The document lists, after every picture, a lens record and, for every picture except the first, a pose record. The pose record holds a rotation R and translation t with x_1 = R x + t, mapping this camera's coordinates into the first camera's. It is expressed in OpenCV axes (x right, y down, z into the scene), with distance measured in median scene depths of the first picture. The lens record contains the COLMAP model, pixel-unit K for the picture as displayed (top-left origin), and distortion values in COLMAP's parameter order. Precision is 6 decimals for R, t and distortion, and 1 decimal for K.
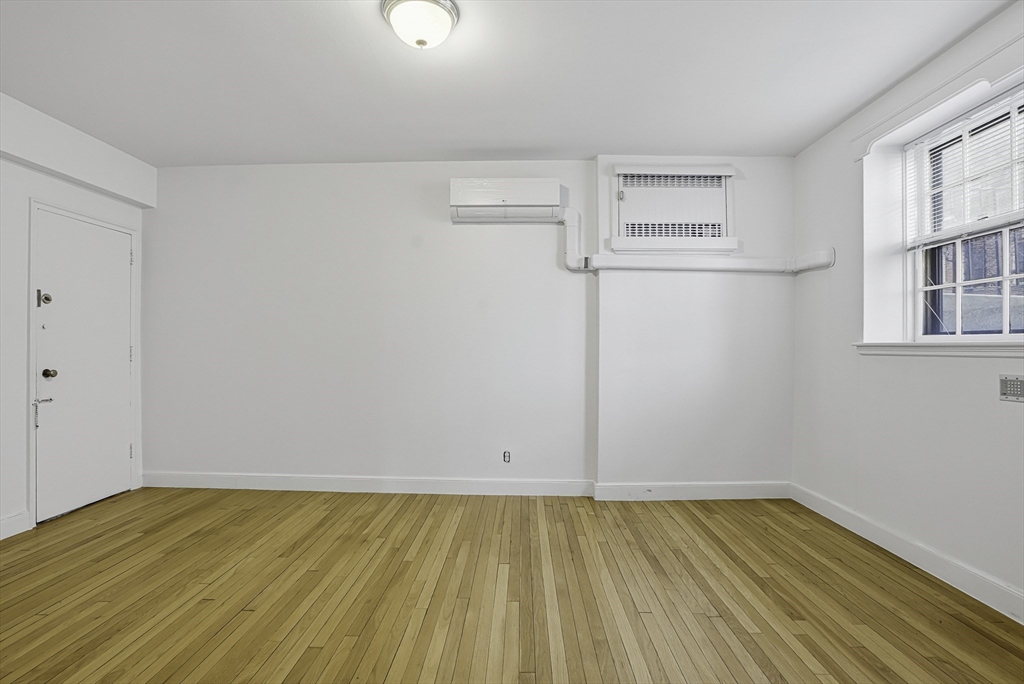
lens RADIAL K [[500.5, 0, 512.0], [0, 500.5, 342.0], [0, 0, 1]] dist [-0.003170, 0.000033]
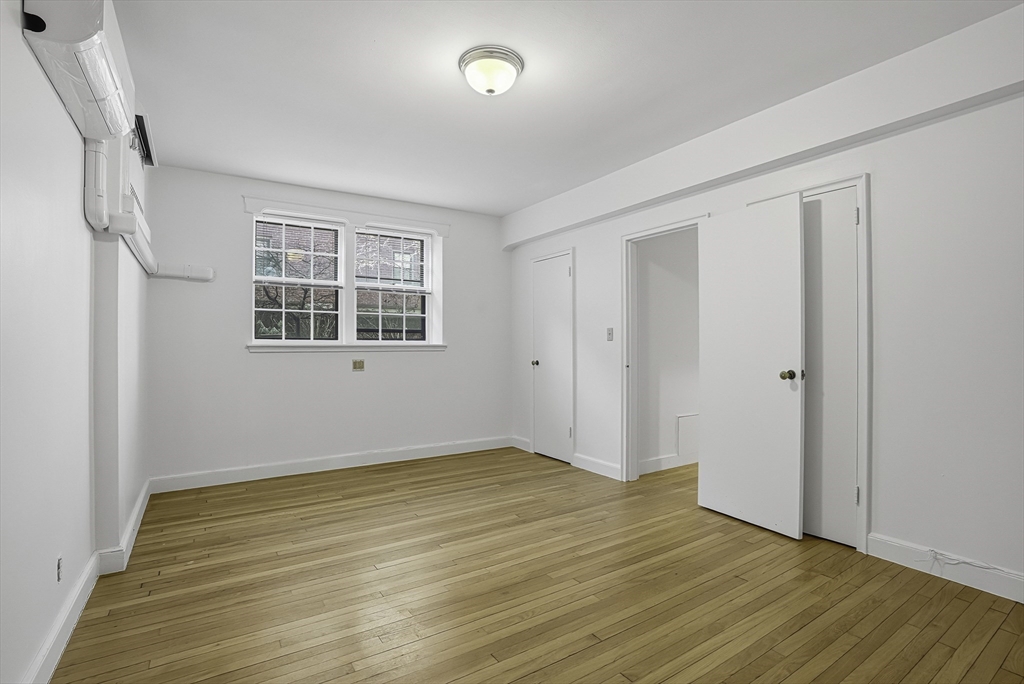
lens RADIAL K [[479.2, 0, 513.5], [0, 479.2, 346.6], [0, 0, 1]] dist [-0.000779, 0.000298]
pose [[-0.560198, 0.005695, 0.828339, -0.945743], [-0.005460, 0.999929, -0.010568, 0.022882], [-0.828341, -0.010443, -0.560127, 1.311482]]
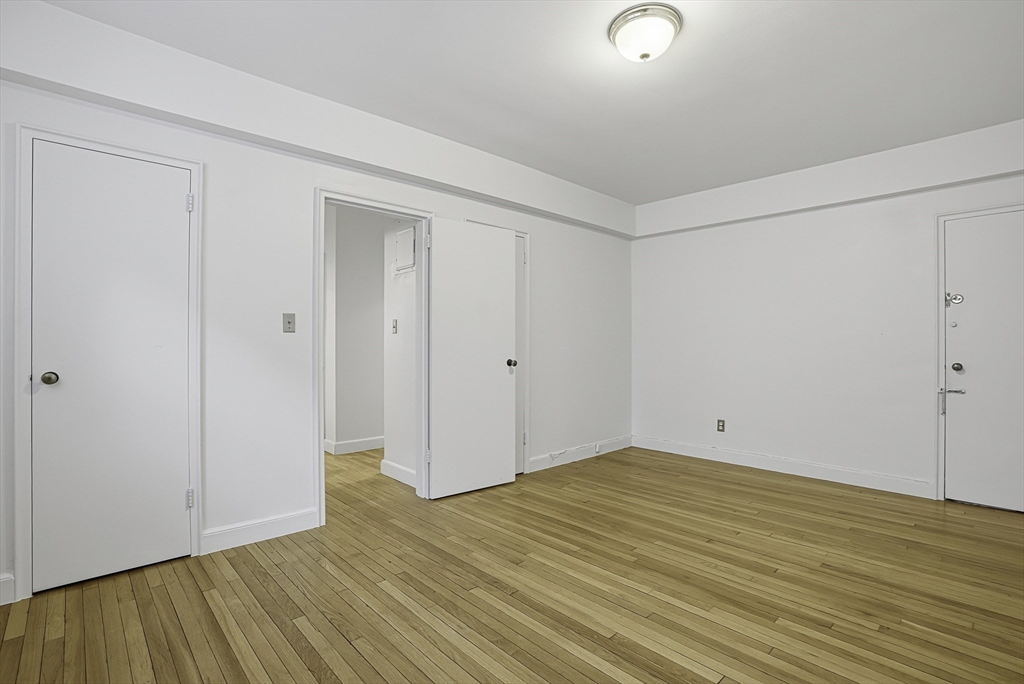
lens RADIAL K [[481.3, 0, 499.0], [0, 481.3, 346.7], [0, 0, 1]] dist [-0.026597, 0.000653]
pose [[-0.730112, -0.001593, -0.683326, 0.602509], [0.003262, 0.999978, -0.005817, 0.023815], [0.683320, -0.006476, -0.730090, 1.258109]]
